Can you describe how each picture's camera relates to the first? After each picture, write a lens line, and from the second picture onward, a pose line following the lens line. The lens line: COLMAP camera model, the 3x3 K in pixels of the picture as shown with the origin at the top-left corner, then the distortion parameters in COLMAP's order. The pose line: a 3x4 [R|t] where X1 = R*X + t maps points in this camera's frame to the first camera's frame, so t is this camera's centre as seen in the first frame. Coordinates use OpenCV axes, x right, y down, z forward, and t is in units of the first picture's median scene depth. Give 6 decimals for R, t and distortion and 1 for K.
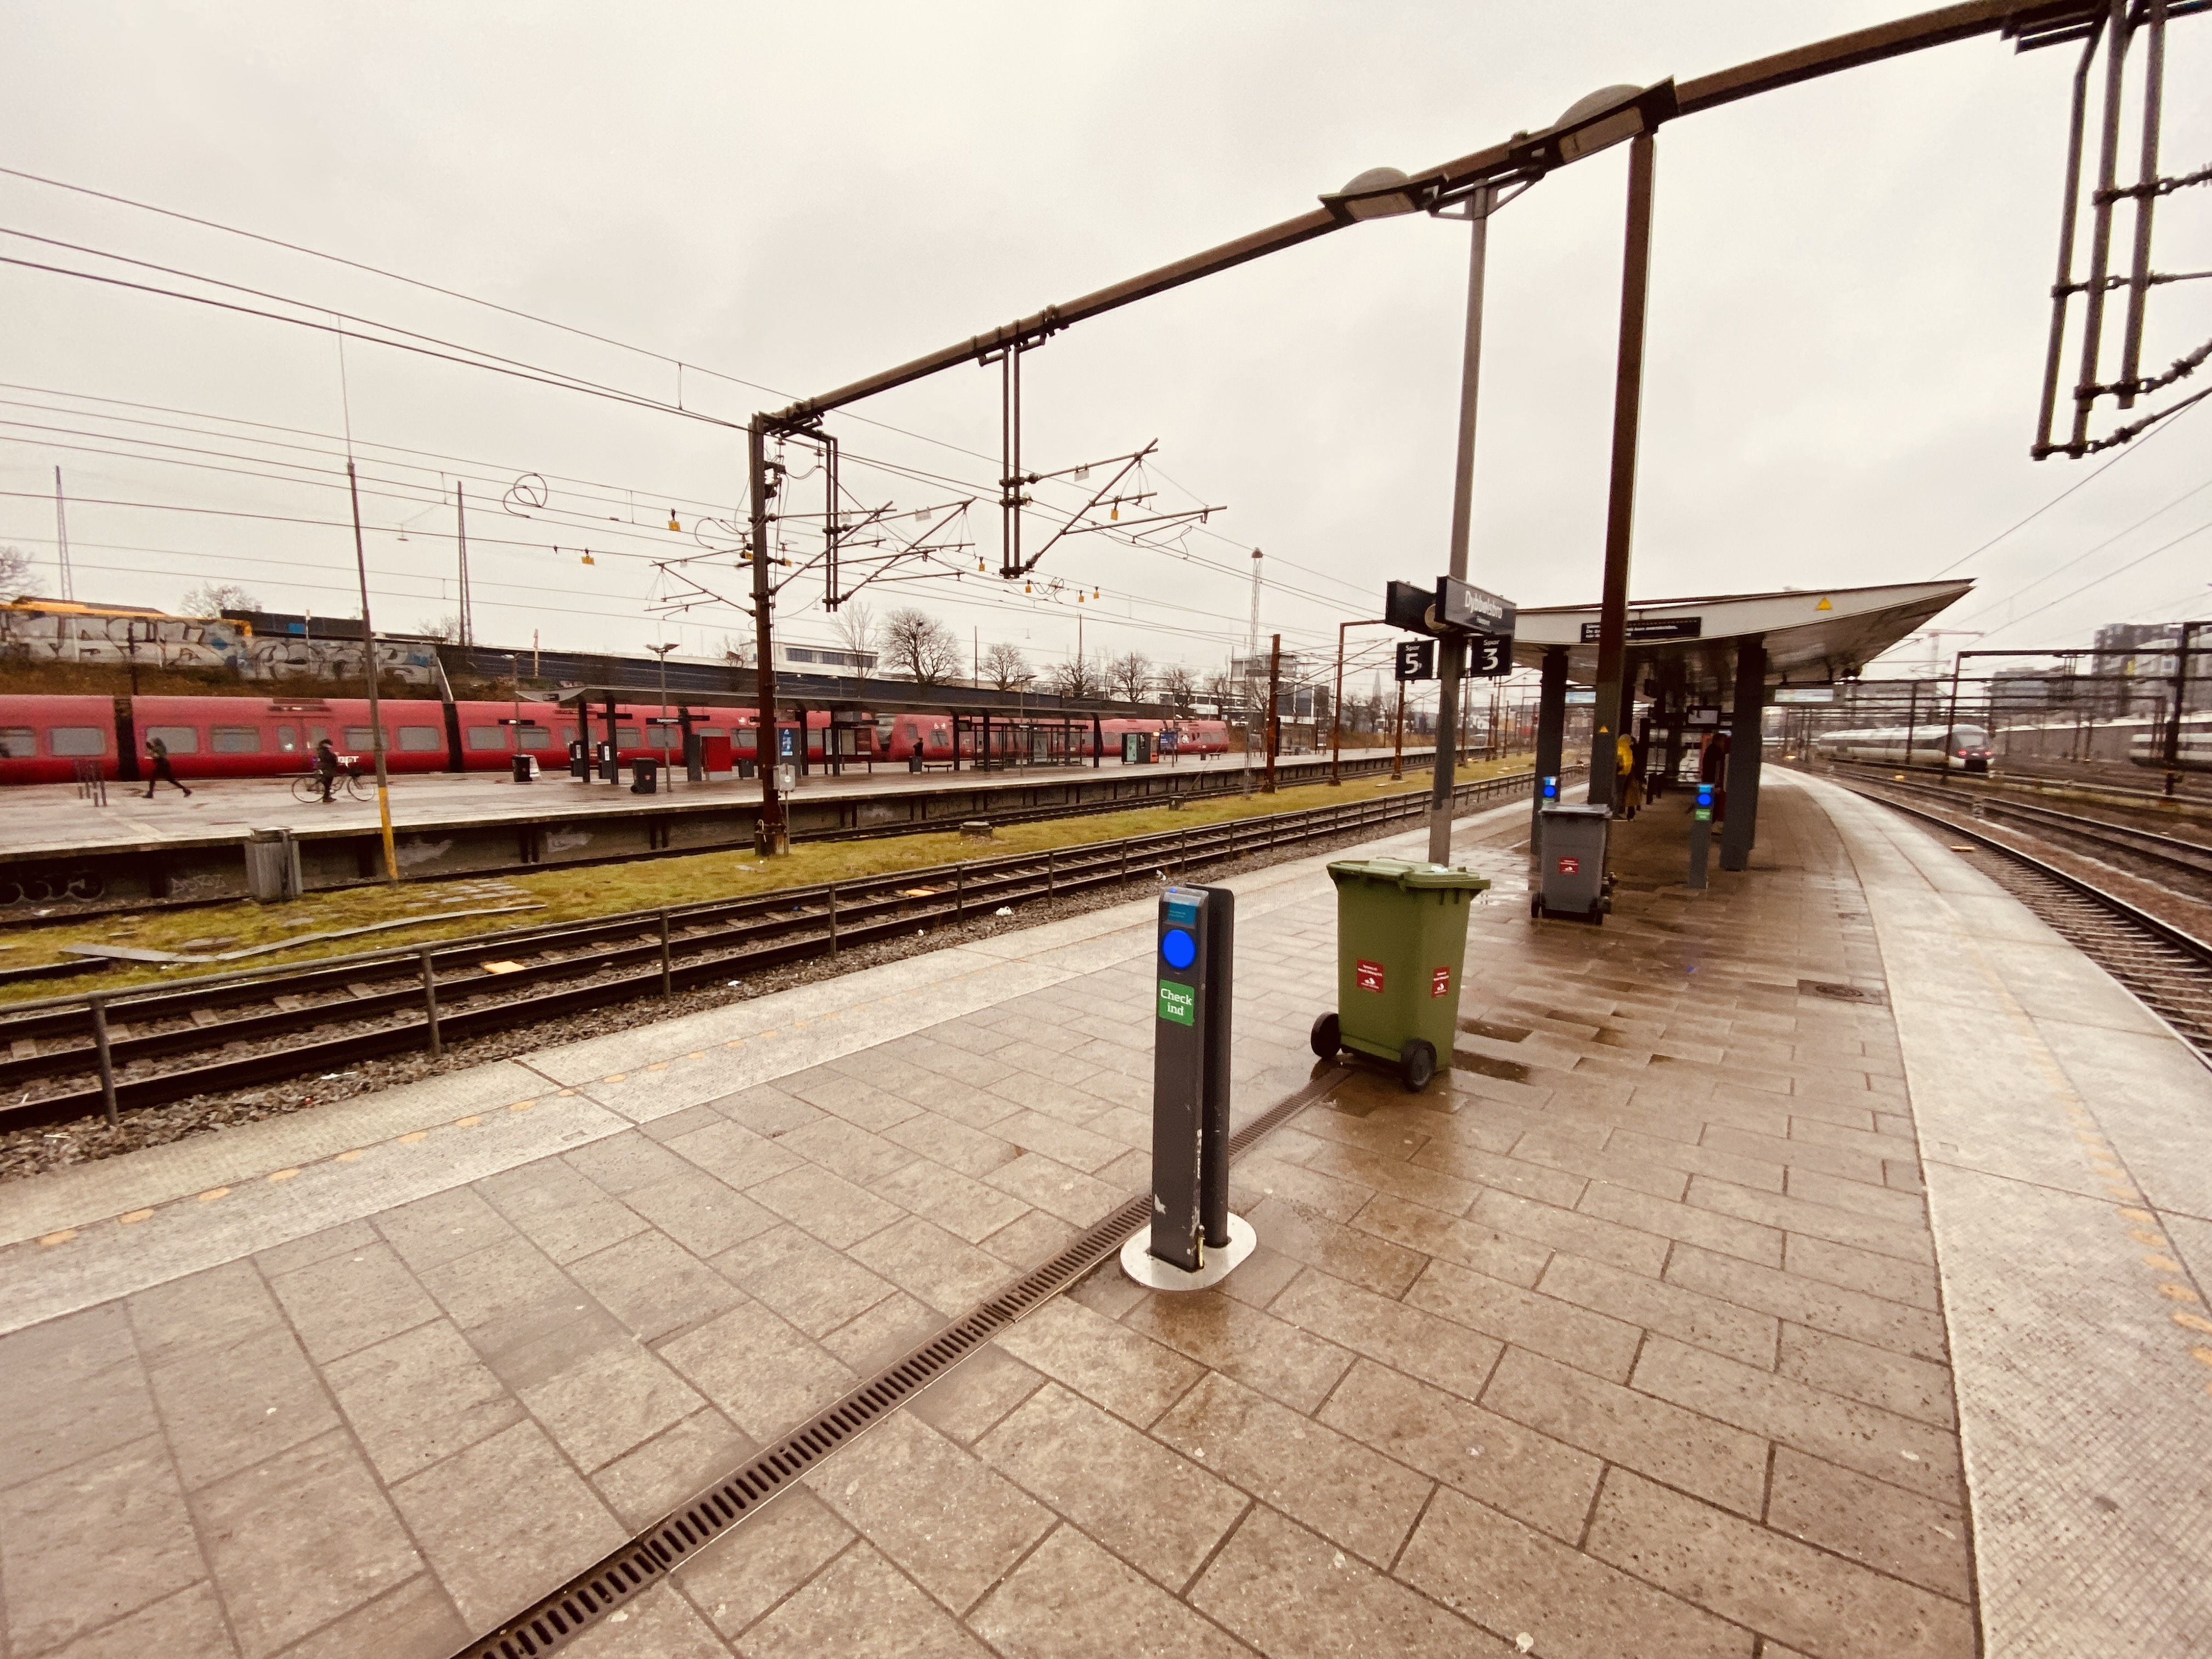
lens RADIAL K [[883.3, 0, 1105.1], [0, 883.3, 842.5], [0, 0, 1]] dist [0.011874, -0.017370]
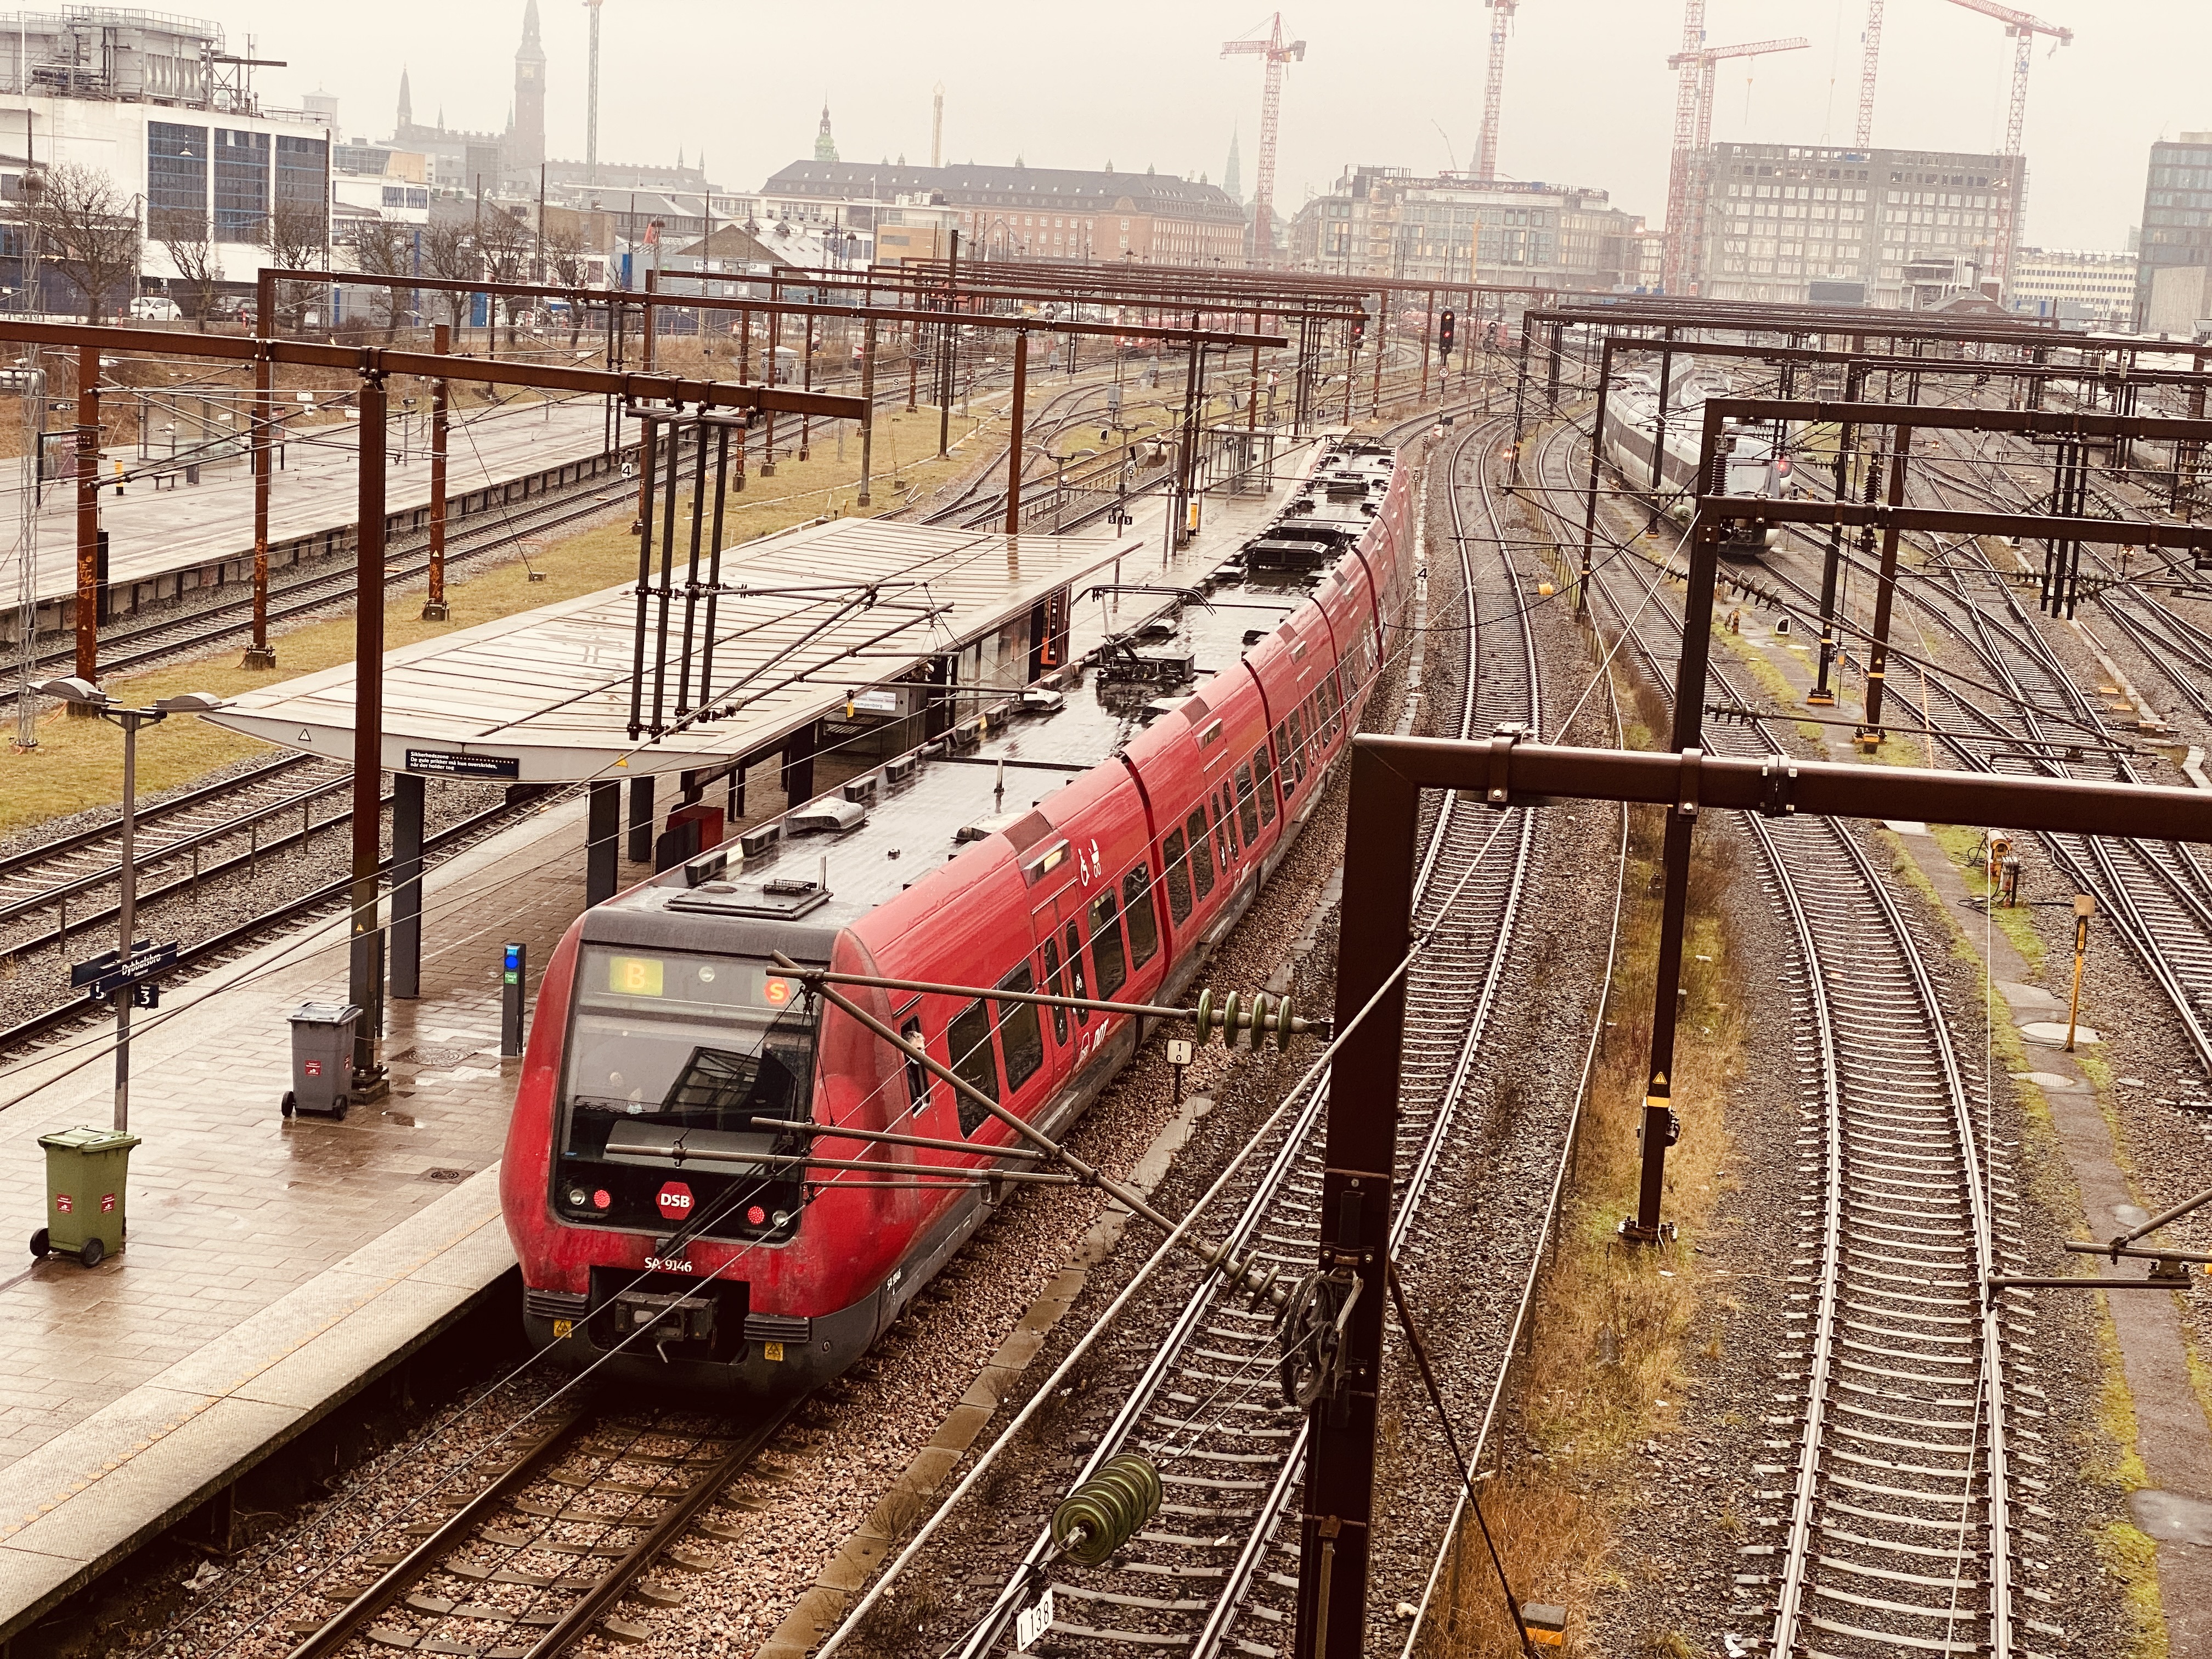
lens RADIAL K [[3262.4, 0, 1087.0], [0, 3262.4, 829.8], [0, 0, 1]] dist [0.226394, -0.598947]
pose [[0.895798, -0.036411, 0.442968, -0.205560], [0.005710, 0.997499, 0.070444, -0.279235], [-0.444426, -0.060574, 0.893765, -1.539735]]
